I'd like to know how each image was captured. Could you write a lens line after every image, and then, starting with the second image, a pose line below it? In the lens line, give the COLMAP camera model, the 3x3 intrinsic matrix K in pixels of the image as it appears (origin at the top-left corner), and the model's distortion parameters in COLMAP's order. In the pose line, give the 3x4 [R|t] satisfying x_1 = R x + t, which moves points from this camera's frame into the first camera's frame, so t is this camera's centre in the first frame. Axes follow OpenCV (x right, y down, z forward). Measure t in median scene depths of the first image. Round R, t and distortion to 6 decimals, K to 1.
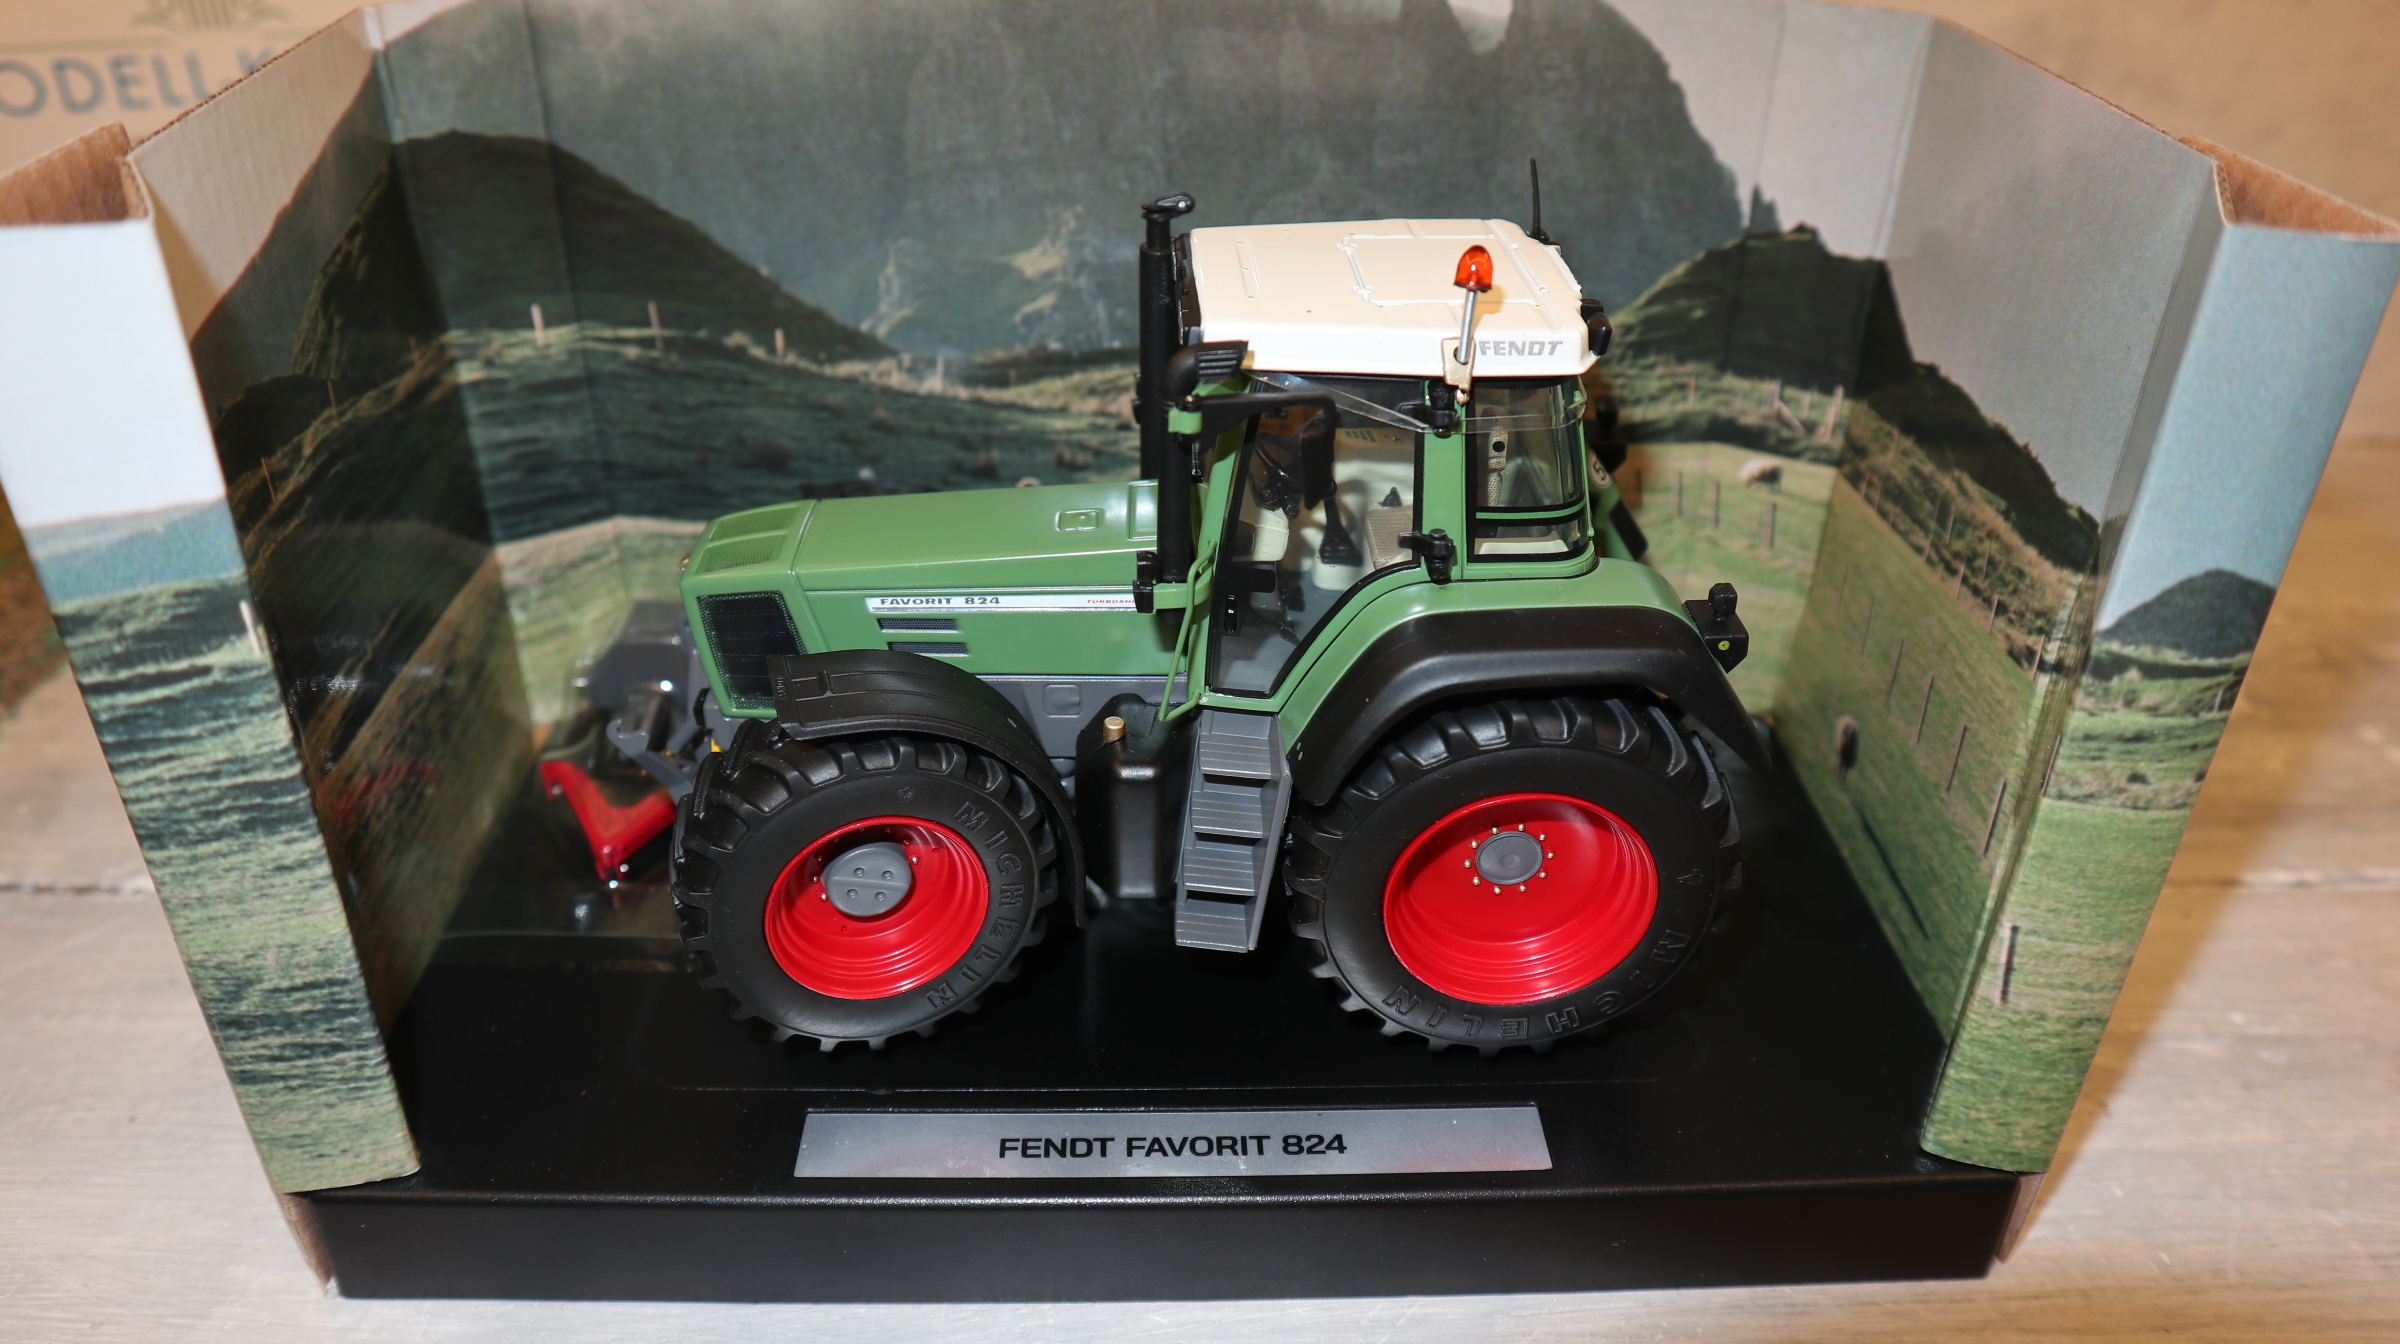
lens RADIAL K [[1677.2, 0, 1200.0], [0, 1677.2, 672.0], [0, 0, 1]] dist [-0.095175, 0.001598]
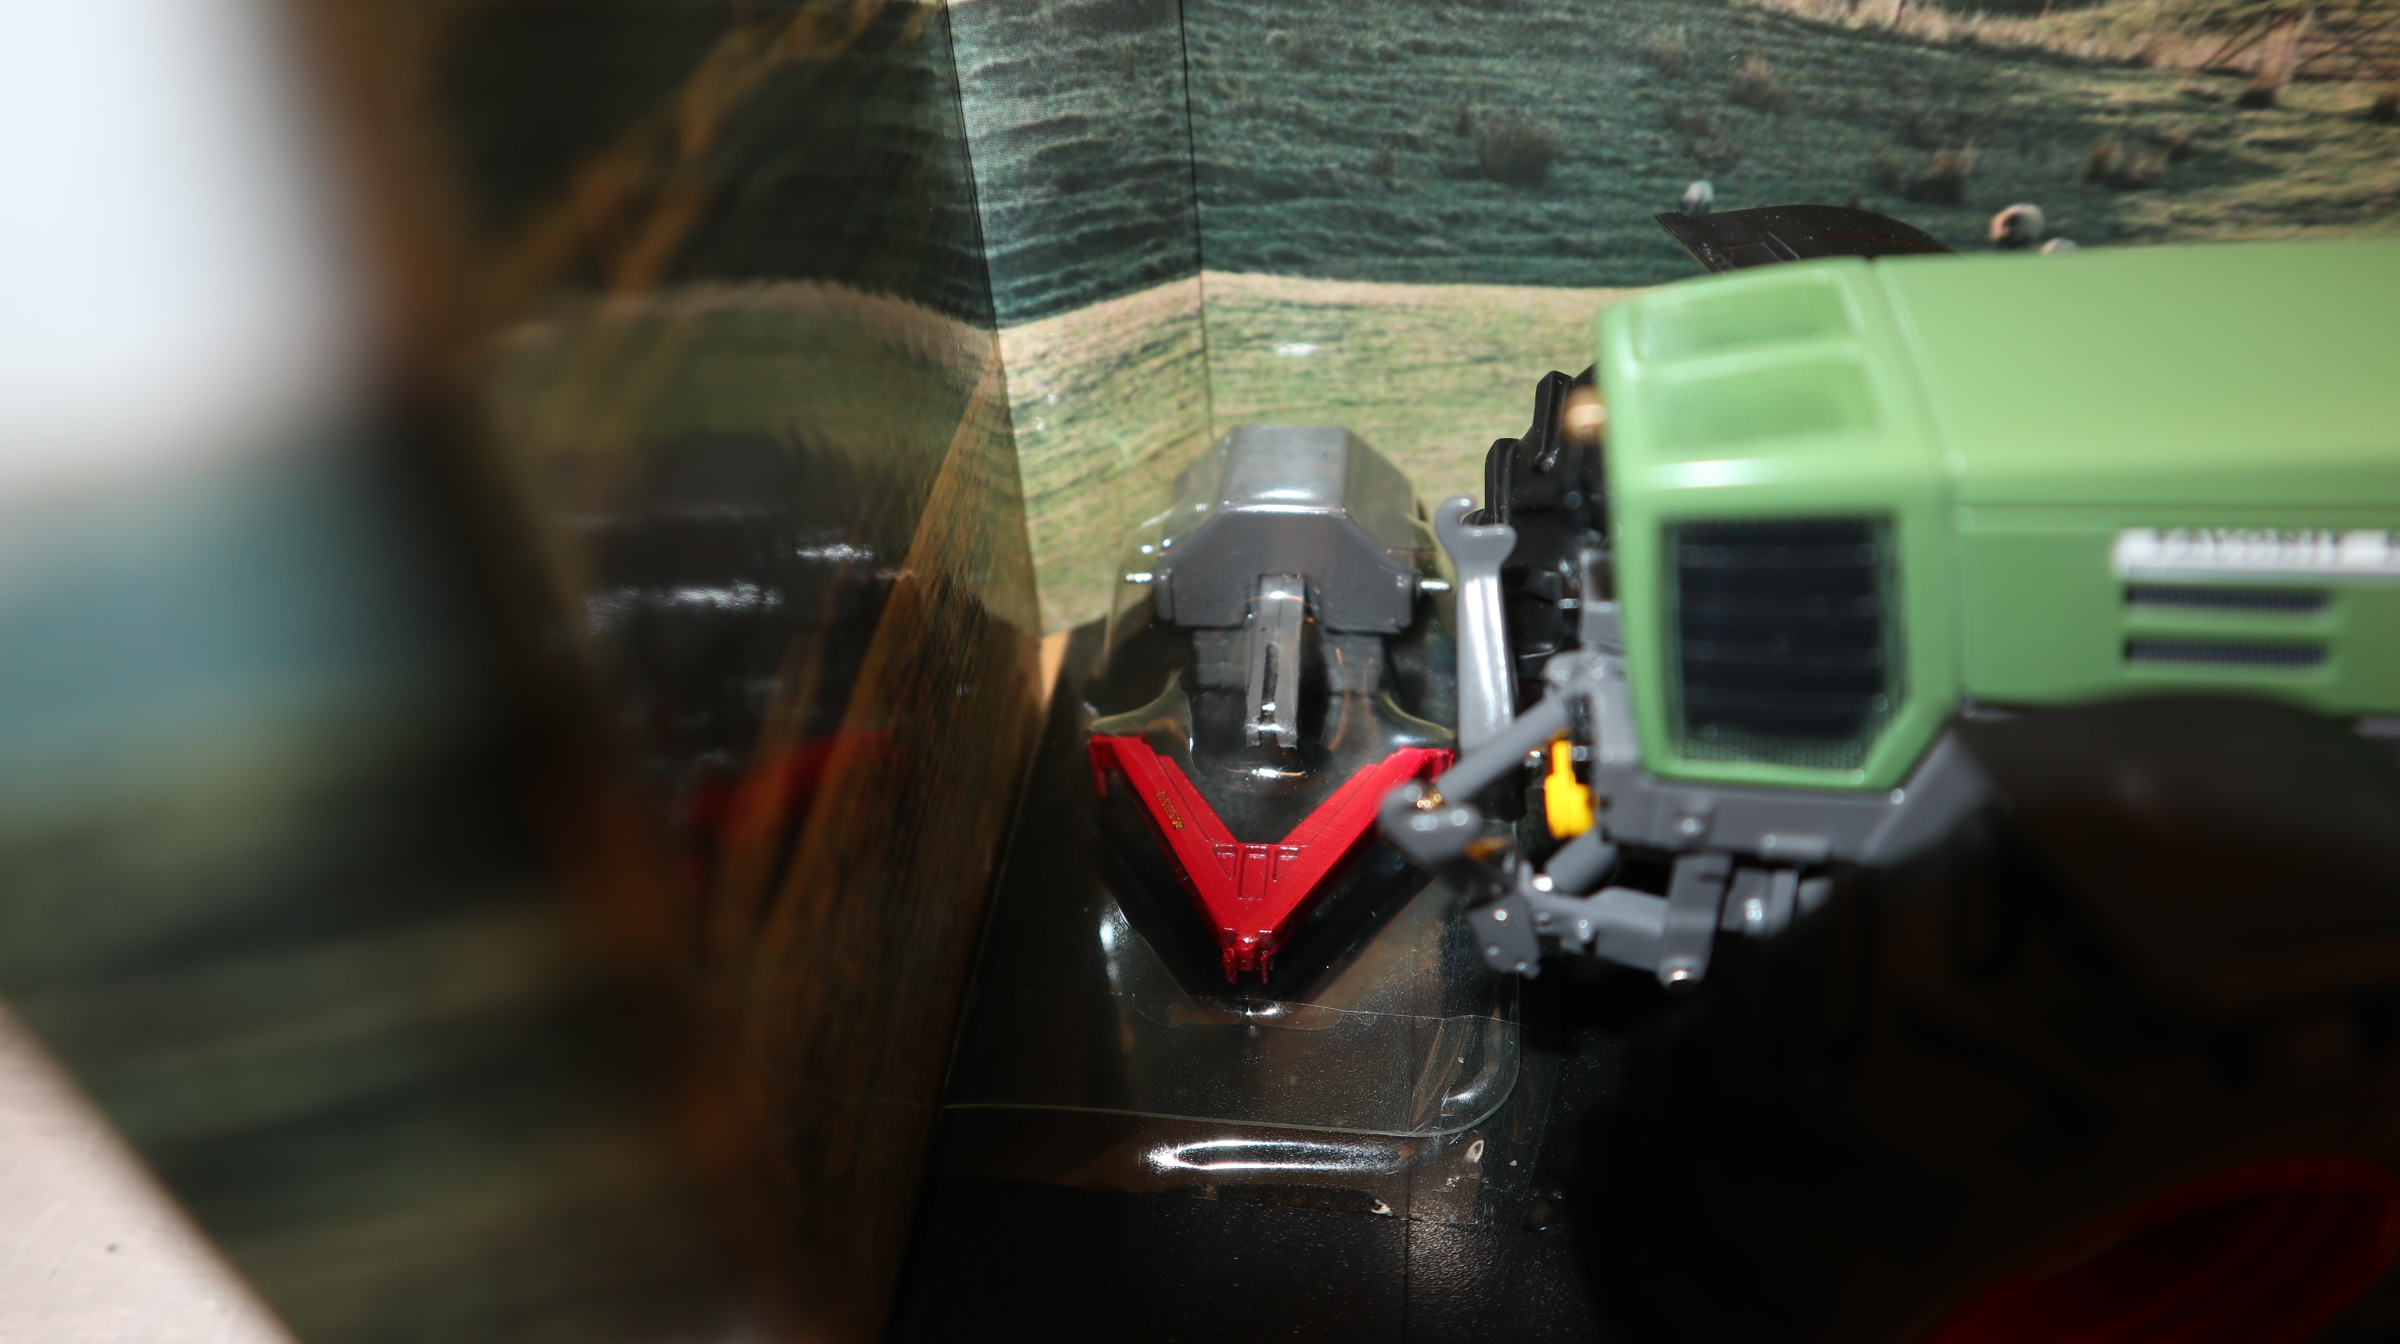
lens RADIAL K [[1670.0, 0, 1193.4], [0, 1670.0, 683.9], [0, 0, 1]] dist [-0.134463, 0.089441]
pose [[0.985182, 0.036274, -0.167635, -0.298315], [-0.006033, 0.984104, 0.177491, -0.065038], [0.171409, -0.173849, 0.969740, 0.517342]]
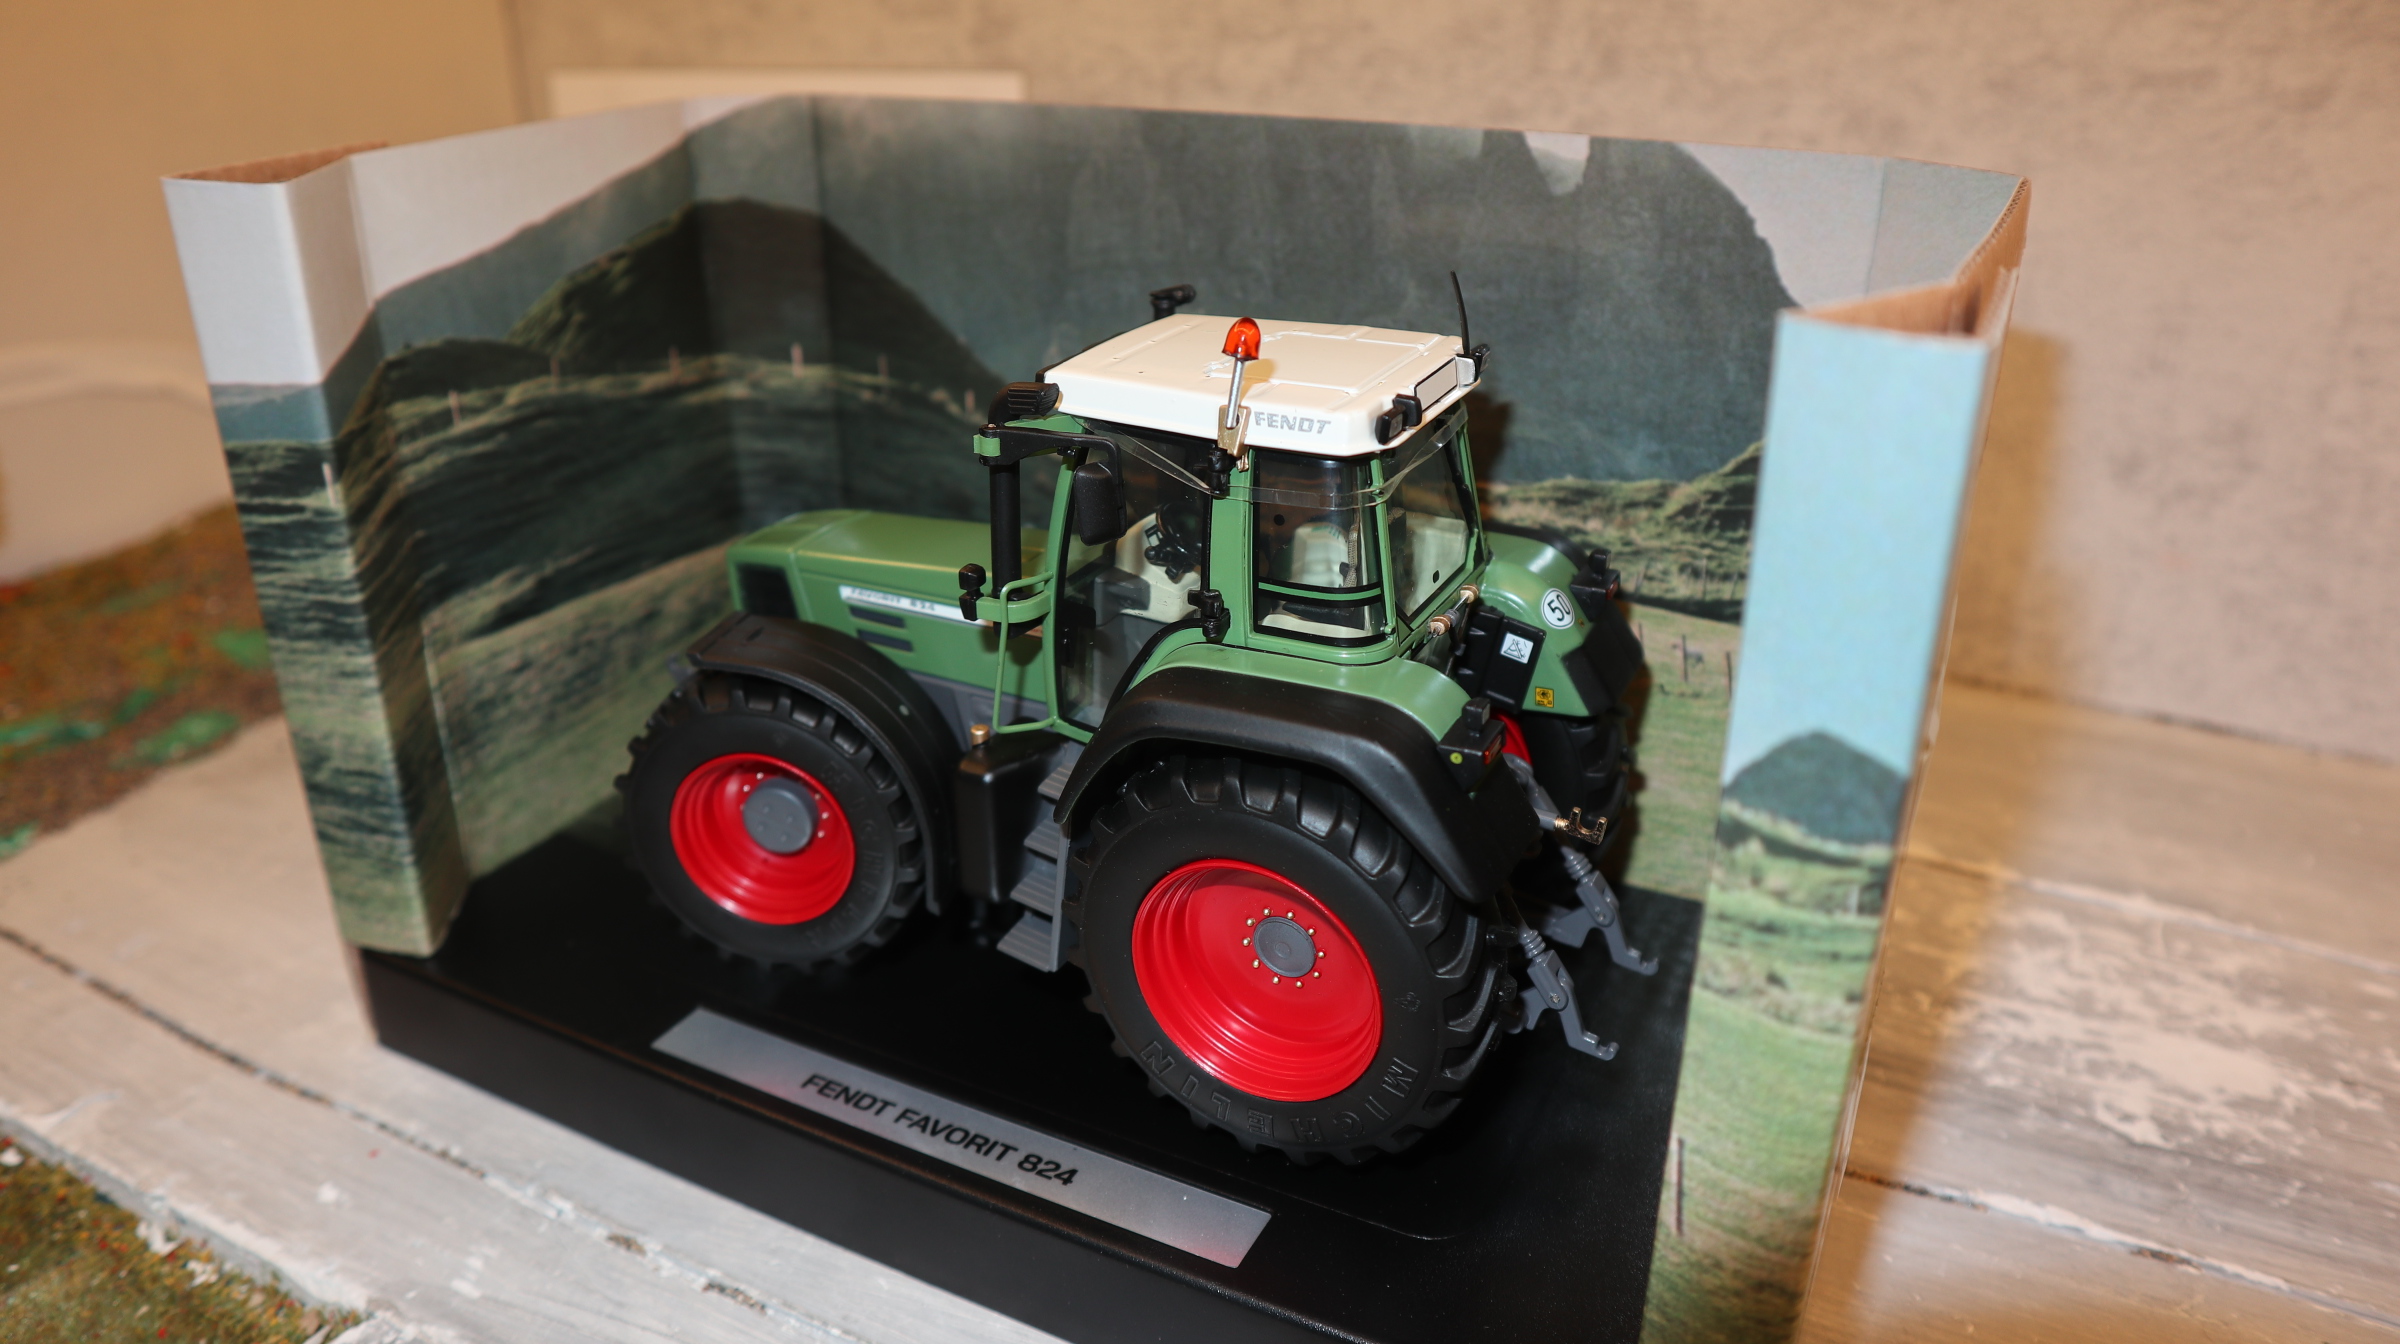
lens RADIAL K [[1670.0, 0, 1193.4], [0, 1670.0, 683.9], [0, 0, 1]] dist [-0.134463, 0.089441]
pose [[0.877102, 0.190610, -0.440863, 0.468250], [-0.243295, 0.967729, -0.065633, 0.032689], [0.414126, 0.164827, 0.895171, 0.061675]]
